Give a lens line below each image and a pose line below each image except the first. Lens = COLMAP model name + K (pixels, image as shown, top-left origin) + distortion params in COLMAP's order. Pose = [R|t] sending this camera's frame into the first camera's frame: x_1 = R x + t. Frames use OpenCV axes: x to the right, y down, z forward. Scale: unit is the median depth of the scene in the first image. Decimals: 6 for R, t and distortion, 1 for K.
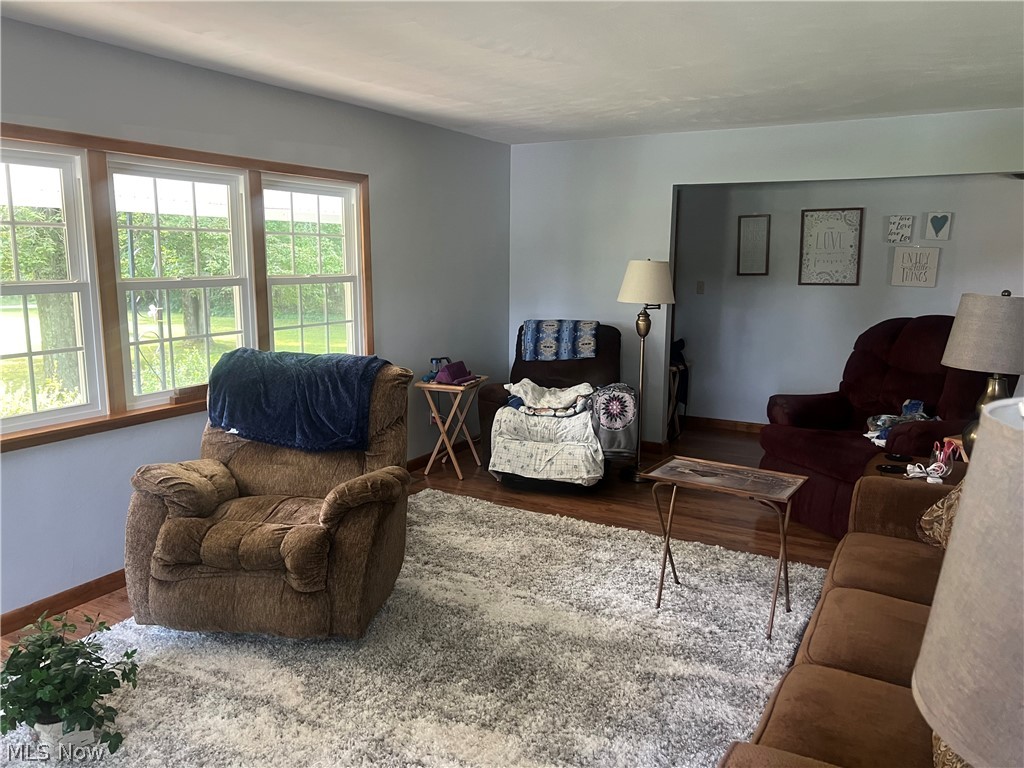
lens RADIAL K [[757.3, 0, 512.3], [0, 757.3, 380.9], [0, 0, 1]] dist [0.046511, -0.049608]
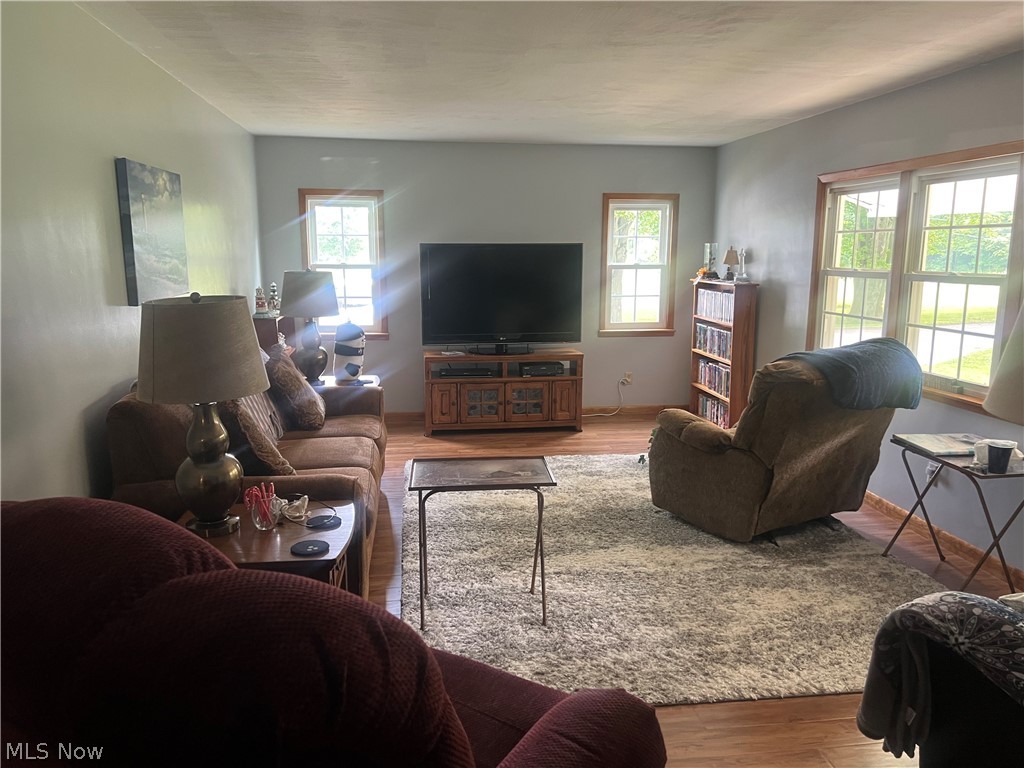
lens RADIAL K [[757.3, 0, 512.3], [0, 757.3, 380.9], [0, 0, 1]] dist [0.046511, -0.049608]
pose [[-0.787536, 0.104495, -0.607344, 0.654451], [-0.102829, 0.949423, 0.296687, -0.226077], [0.607629, 0.296104, -0.736960, 1.339948]]
